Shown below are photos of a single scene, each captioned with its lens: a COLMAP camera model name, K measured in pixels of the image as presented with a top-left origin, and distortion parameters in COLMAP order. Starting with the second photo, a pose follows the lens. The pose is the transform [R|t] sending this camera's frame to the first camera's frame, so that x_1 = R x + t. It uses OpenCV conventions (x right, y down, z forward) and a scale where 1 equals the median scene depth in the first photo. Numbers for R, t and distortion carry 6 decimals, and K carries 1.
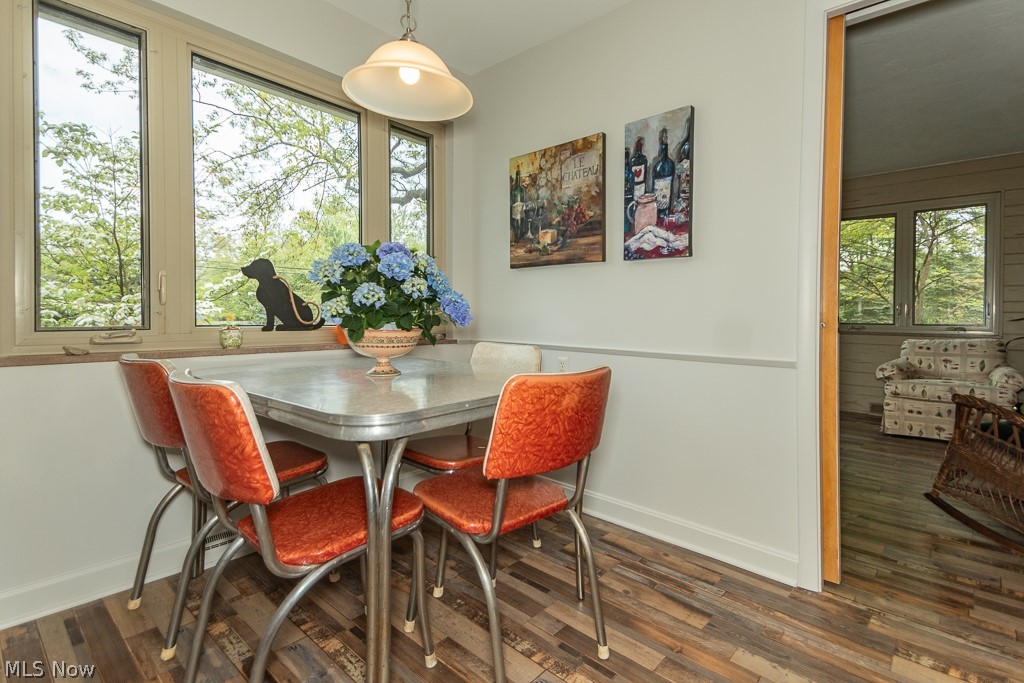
lens RADIAL K [[507.2, 0, 537.7], [0, 507.2, 316.6], [0, 0, 1]] dist [0.006177, -0.000340]
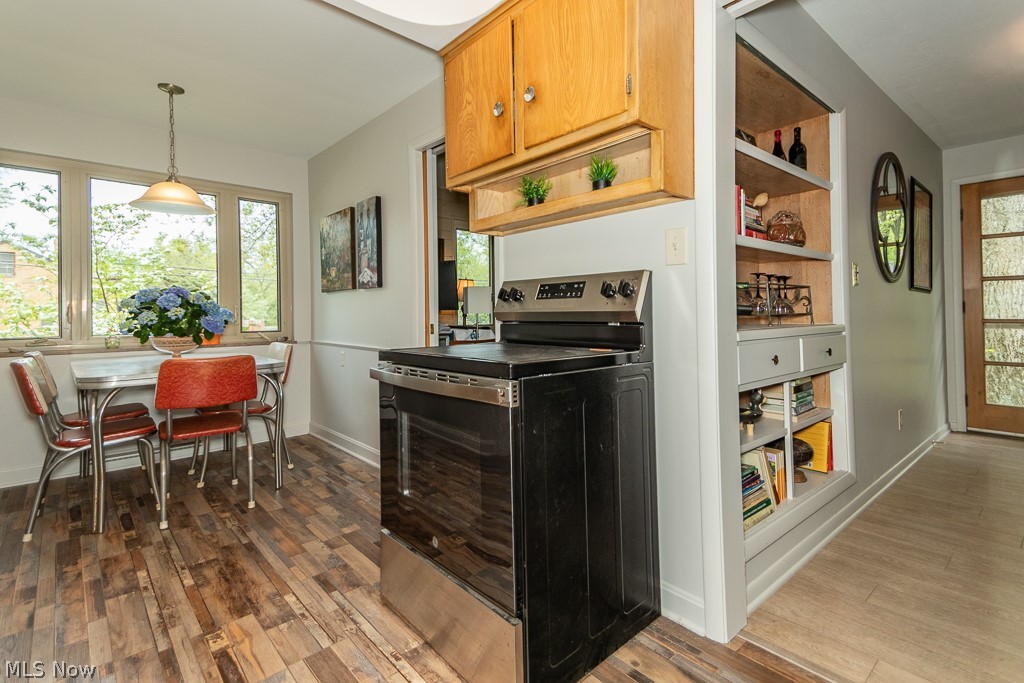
lens RADIAL K [[462.2, 0, 502.3], [0, 462.2, 316.6], [0, 0, 1]] dist [0.039811, -0.011667]
pose [[0.997688, -0.018534, -0.065377, 1.037030], [0.018371, 0.999826, -0.003092, -0.019244], [0.065423, 0.001884, 0.997856, -0.599533]]
